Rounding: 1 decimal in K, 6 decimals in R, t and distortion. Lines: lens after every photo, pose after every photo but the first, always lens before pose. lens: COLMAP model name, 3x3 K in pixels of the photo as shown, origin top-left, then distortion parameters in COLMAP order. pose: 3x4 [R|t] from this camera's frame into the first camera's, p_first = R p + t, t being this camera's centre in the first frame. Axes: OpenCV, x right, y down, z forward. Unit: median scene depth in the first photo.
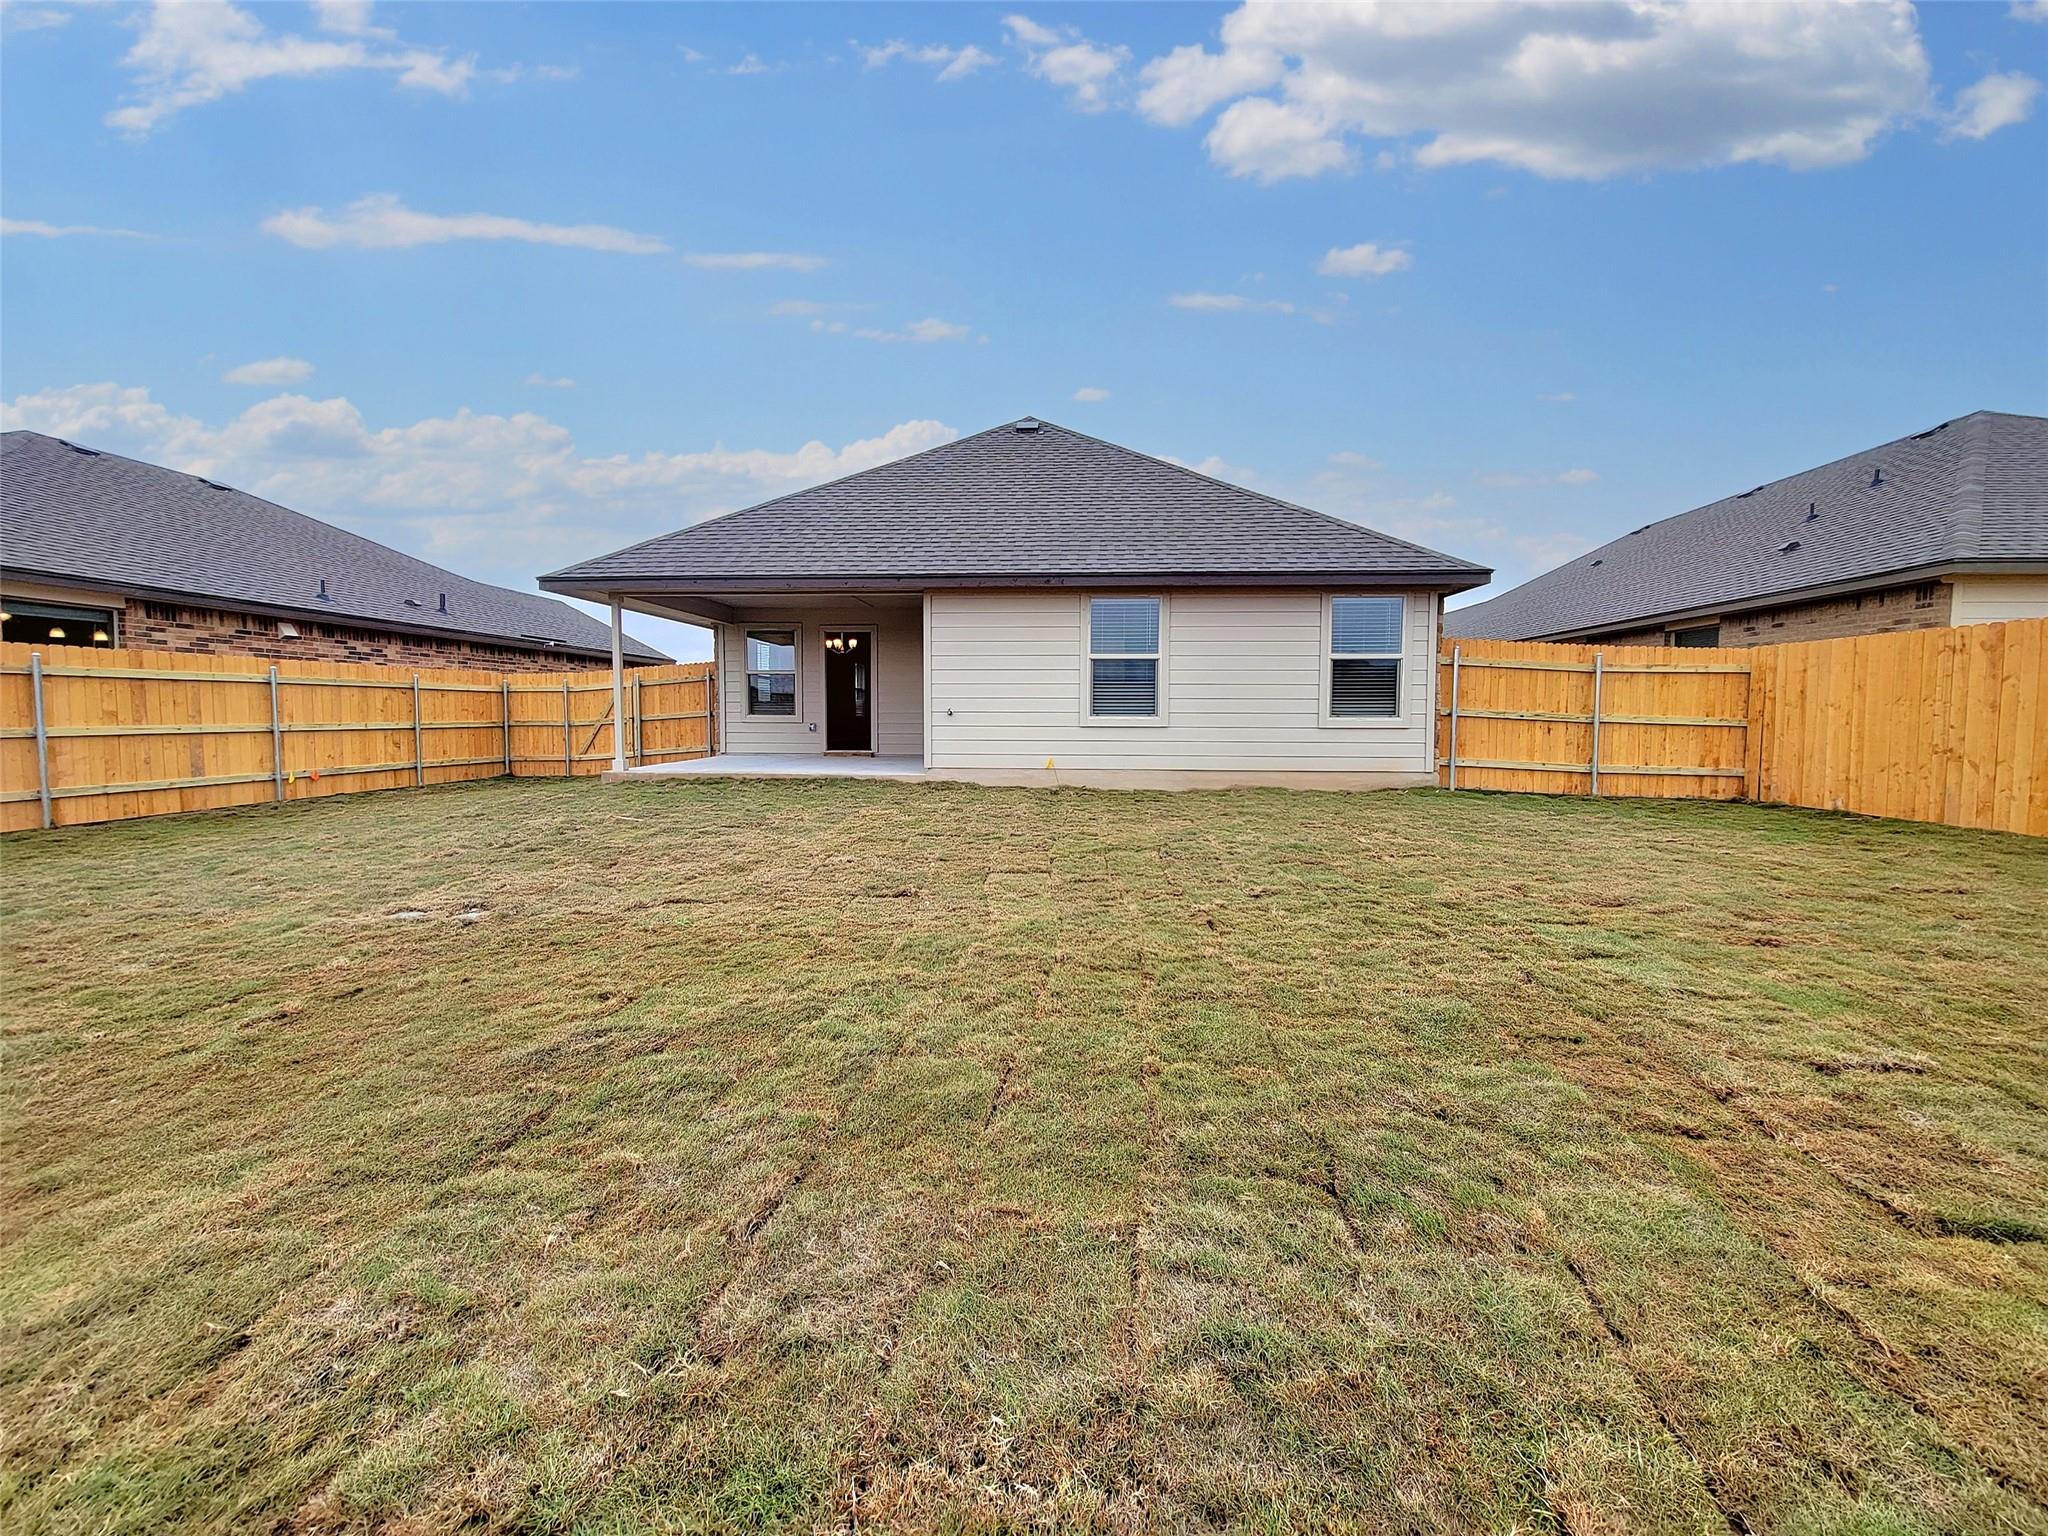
lens RADIAL K [[822.3, 0, 1024.0], [0, 822.3, 768.0], [0, 0, 1]] dist [-0.009097, 0.000035]
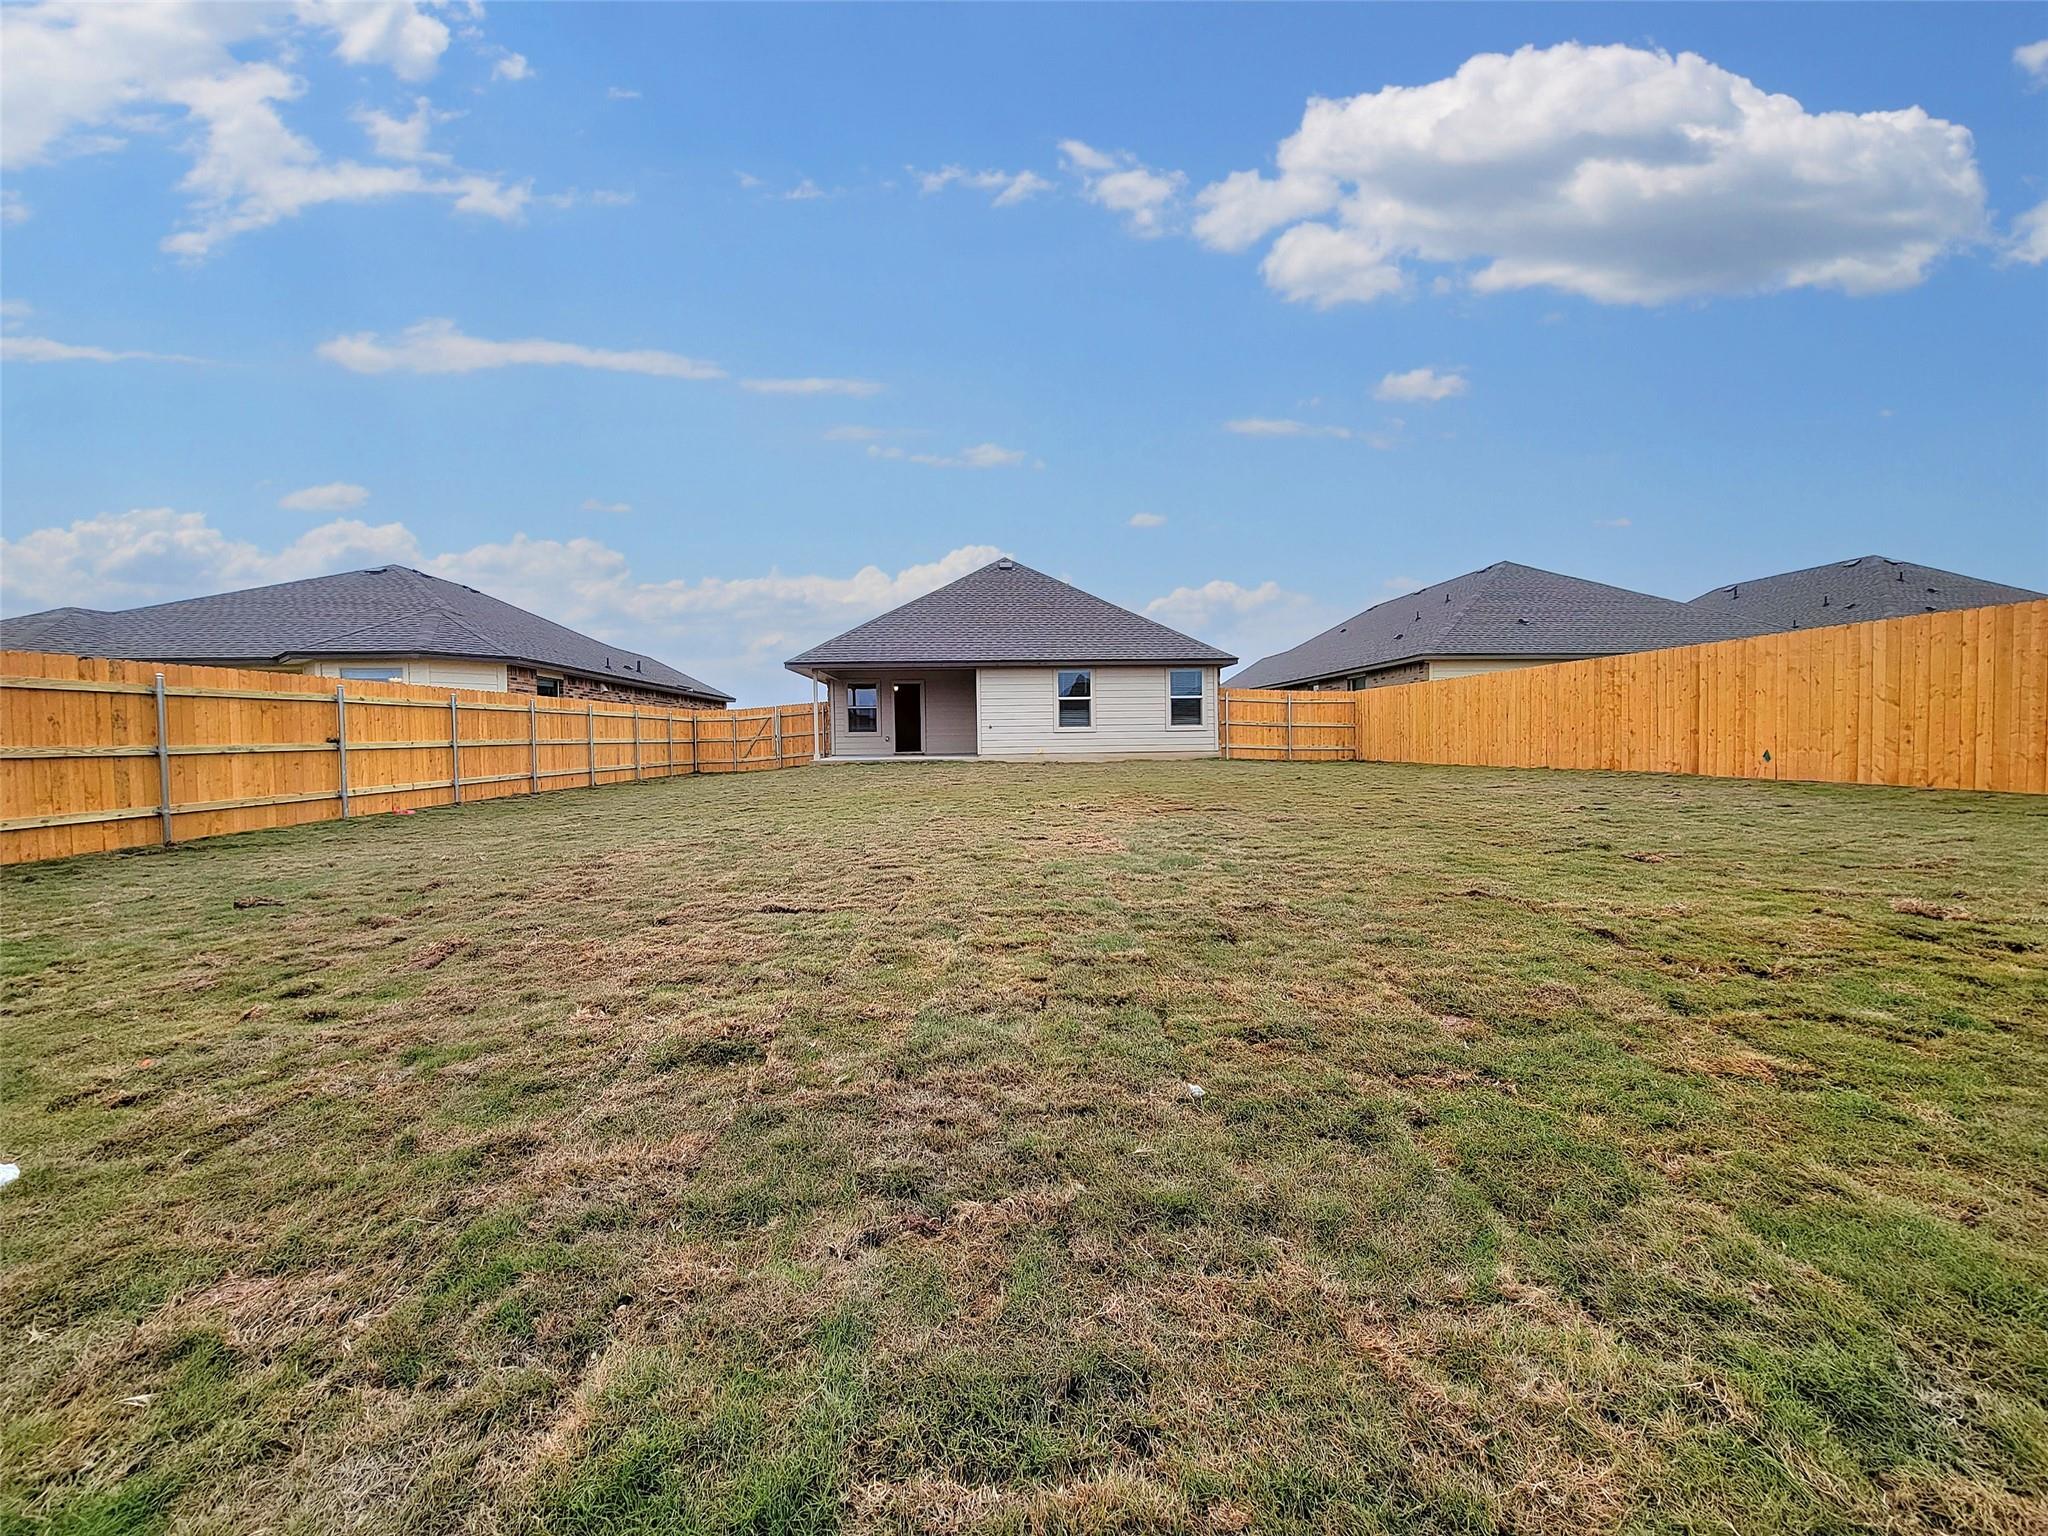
lens RADIAL K [[842.0, 0, 1033.0], [0, 842.0, 734.0], [0, 0, 1]] dist [-0.001835, -0.000294]
pose [[0.989456, -0.018110, 0.143700, -0.286450], [0.028559, 0.997068, -0.070988, 0.101182], [-0.141993, 0.074343, 0.987072, -1.069743]]
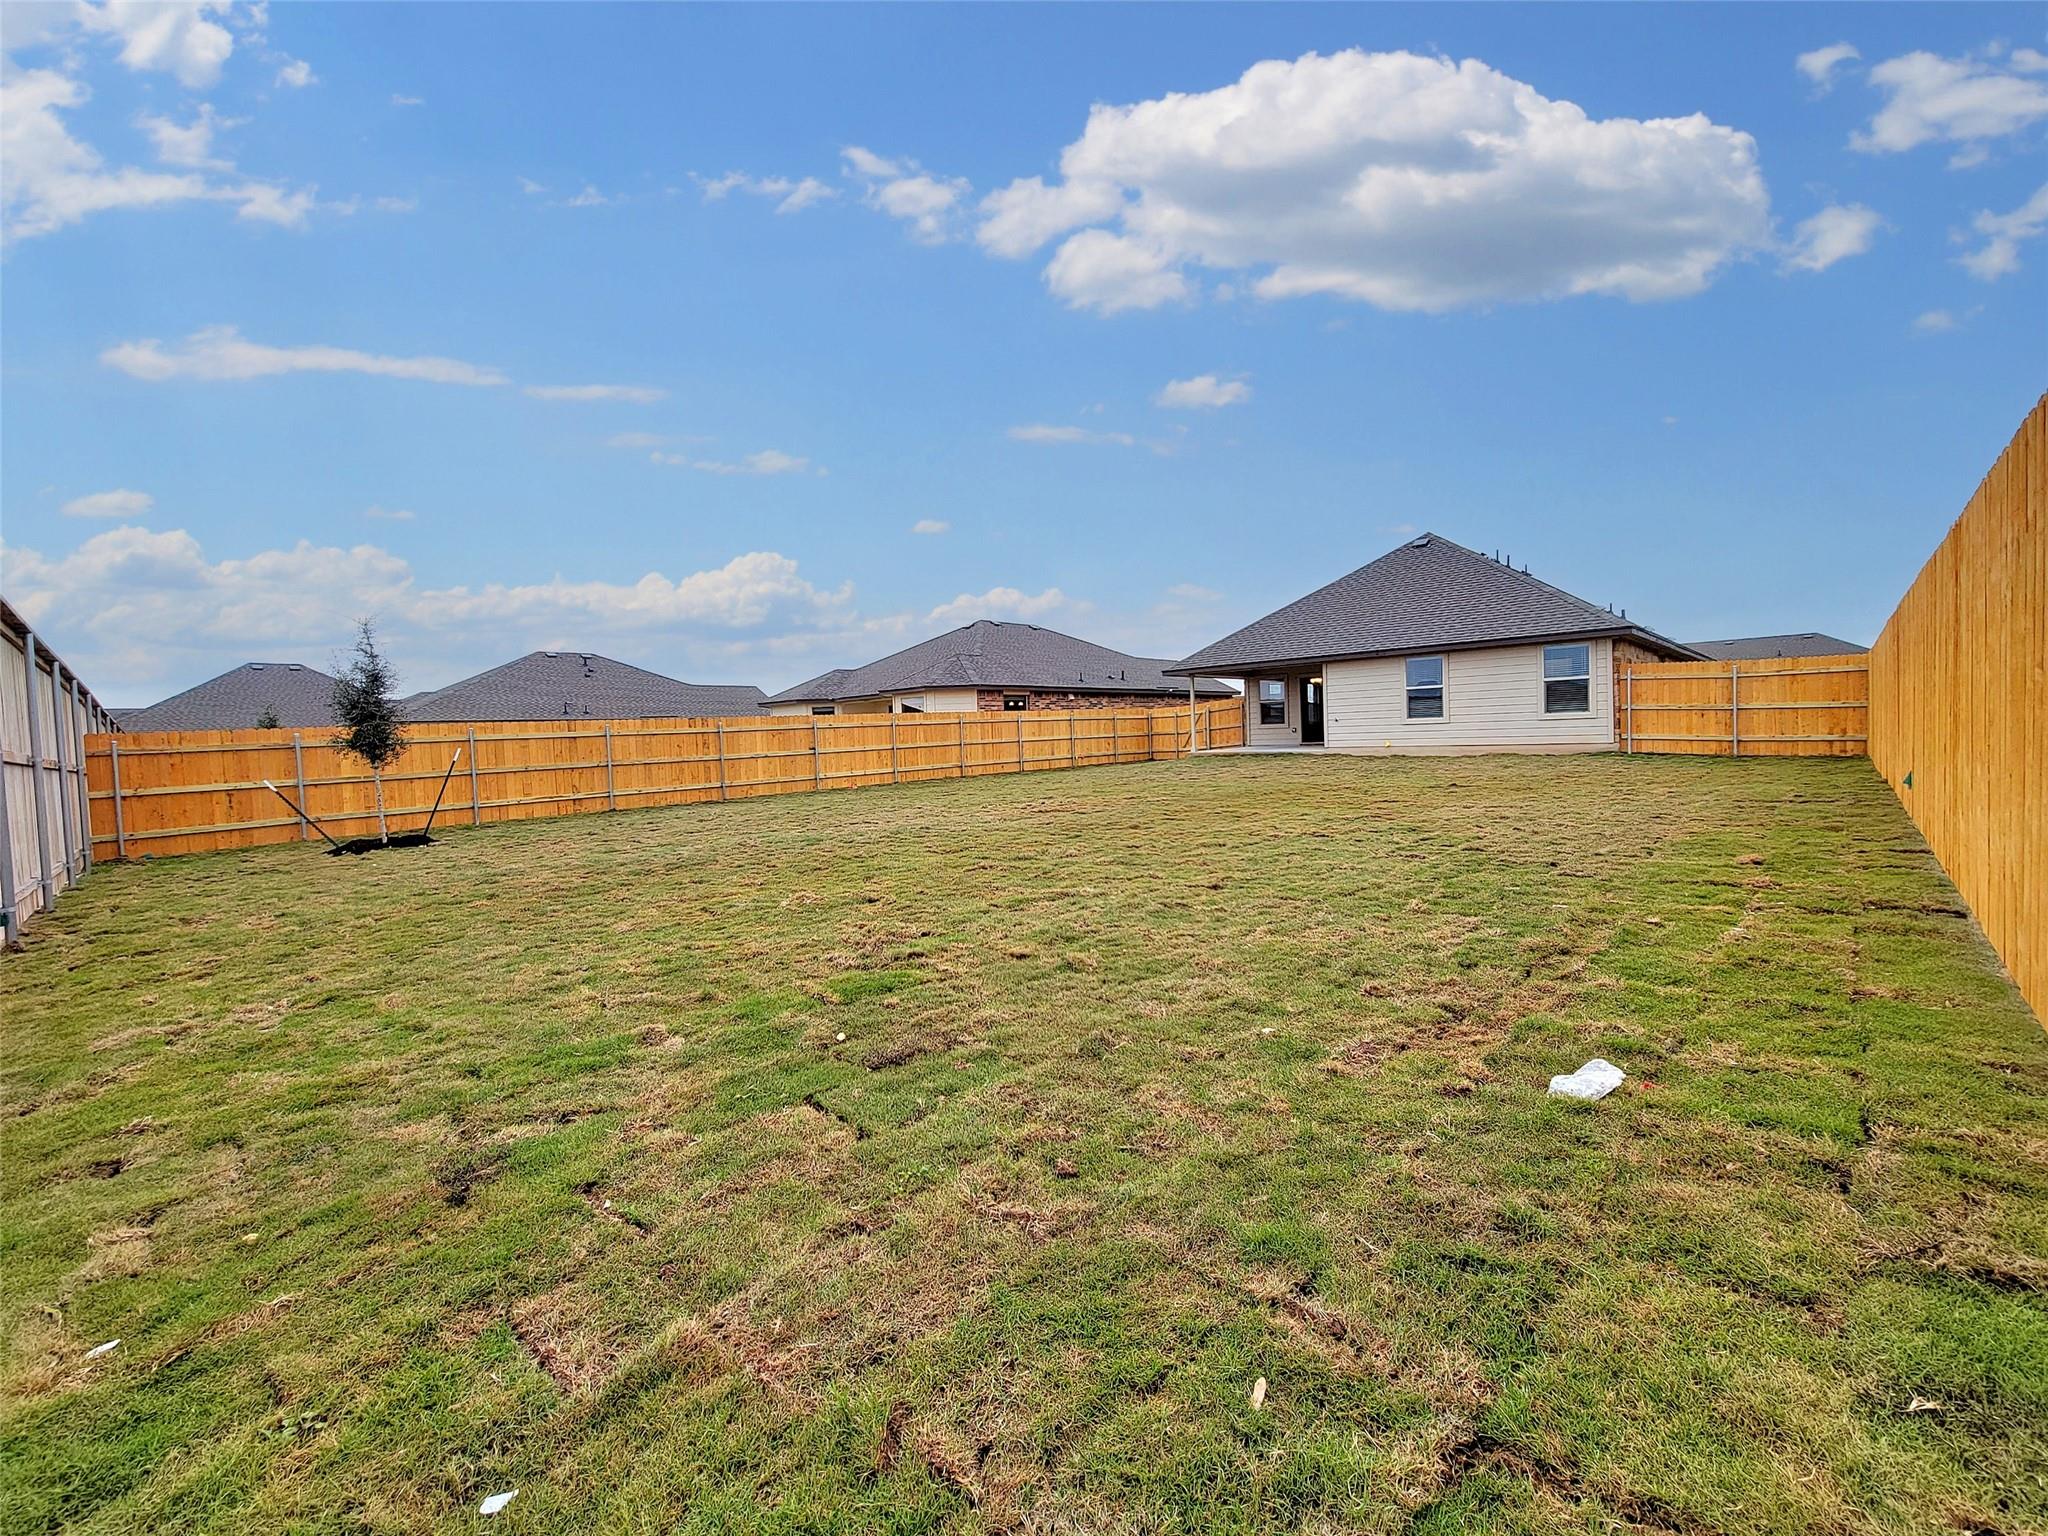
lens RADIAL K [[842.0, 0, 1033.0], [0, 842.0, 734.0], [0, 0, 1]] dist [-0.001835, -0.000294]
pose [[0.764693, -0.032041, -0.643598, 0.684299], [-0.001447, 0.998675, -0.051437, 0.076653], [0.644393, 0.040265, 0.763634, -1.093164]]
